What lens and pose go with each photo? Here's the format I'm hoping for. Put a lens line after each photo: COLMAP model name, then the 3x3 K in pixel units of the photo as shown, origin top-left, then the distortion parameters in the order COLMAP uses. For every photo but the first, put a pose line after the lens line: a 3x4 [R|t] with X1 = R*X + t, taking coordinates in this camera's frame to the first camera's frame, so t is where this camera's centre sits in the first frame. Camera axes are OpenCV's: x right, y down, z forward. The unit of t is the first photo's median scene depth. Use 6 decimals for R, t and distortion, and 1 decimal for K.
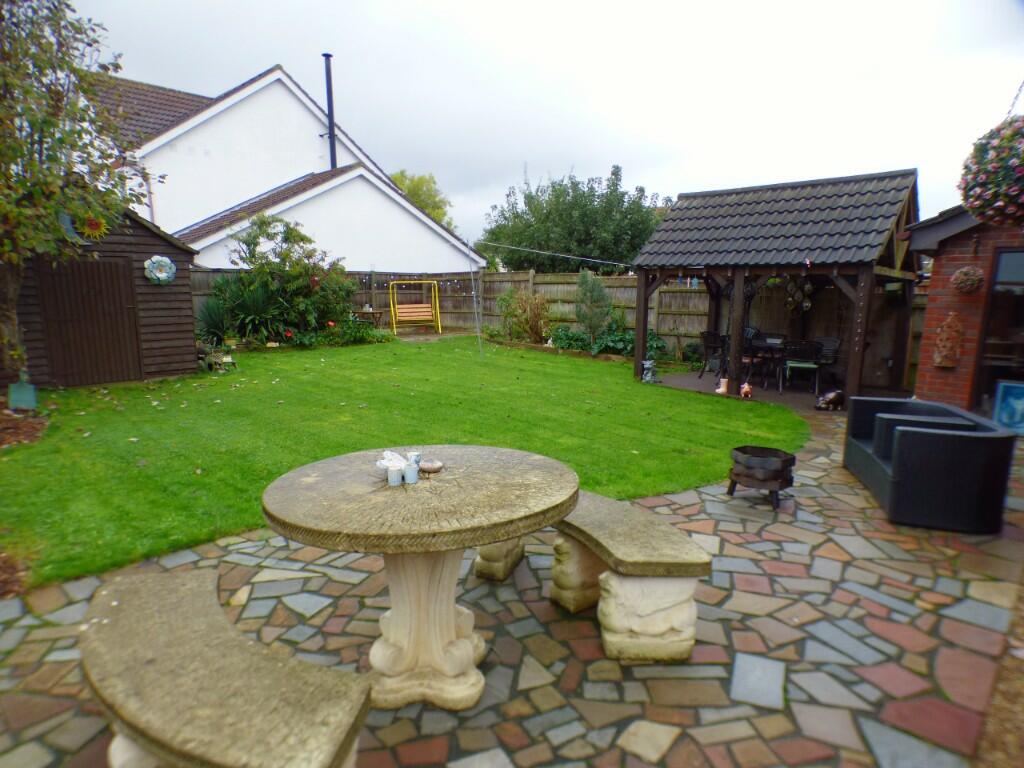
lens RADIAL K [[606.9, 0, 510.0], [0, 606.9, 367.0], [0, 0, 1]] dist [-0.125436, 0.220251]
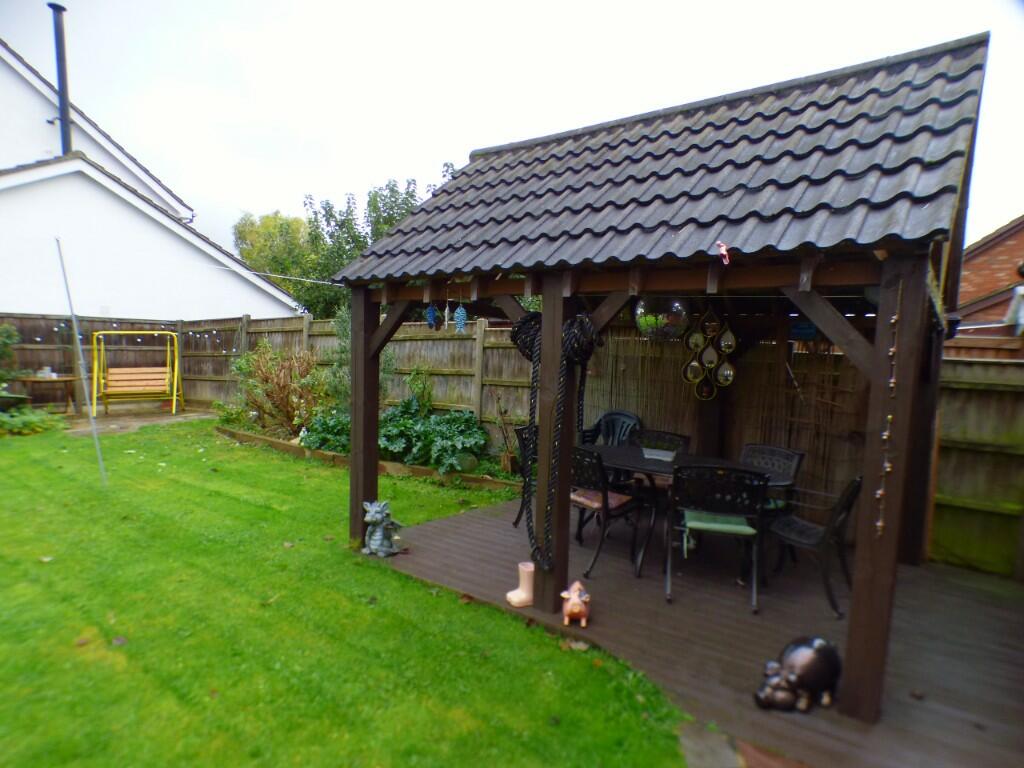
lens RADIAL K [[613.4, 0, 508.2], [0, 613.4, 403.2], [0, 0, 1]] dist [0.010596, -0.032336]
pose [[0.994483, -0.008797, 0.104529, 0.211425], [0.012505, 0.999314, -0.034870, -0.050486], [-0.104150, 0.035984, 0.993910, 0.414899]]
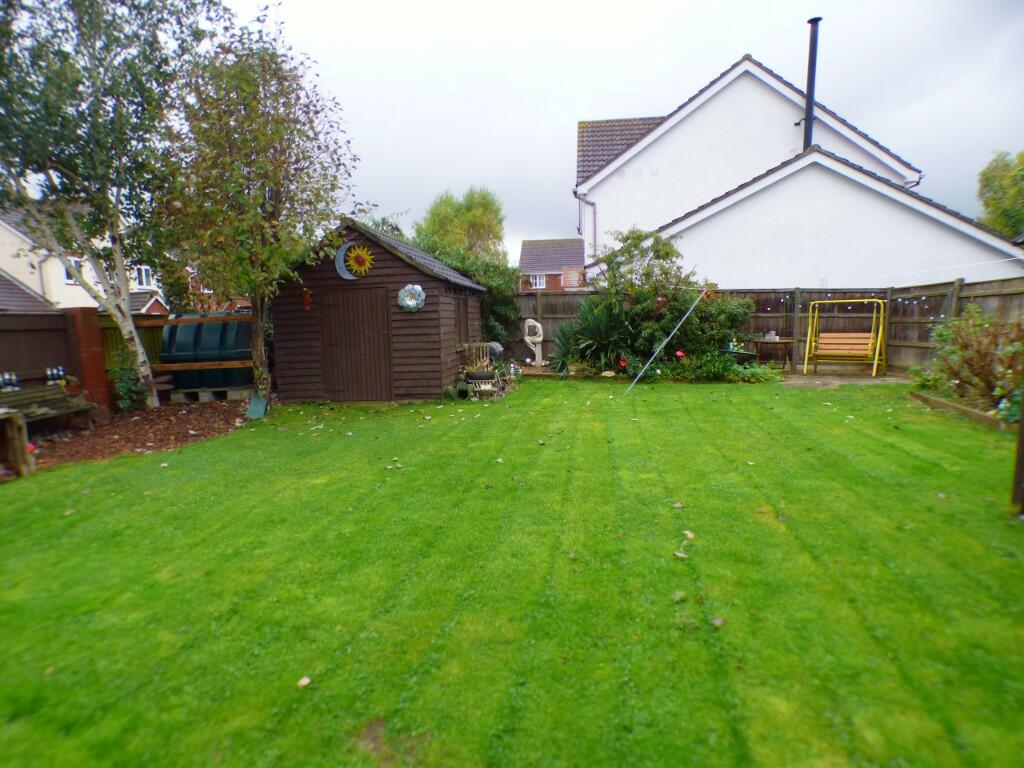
lens RADIAL K [[624.4, 0, 513.3], [0, 624.4, 381.3], [0, 0, 1]] dist [0.000388, -0.003097]
pose [[0.584977, 0.071385, -0.807902, 0.273459], [-0.089266, 0.995734, 0.023347, -0.038451], [0.806123, 0.058461, 0.588854, 0.337576]]
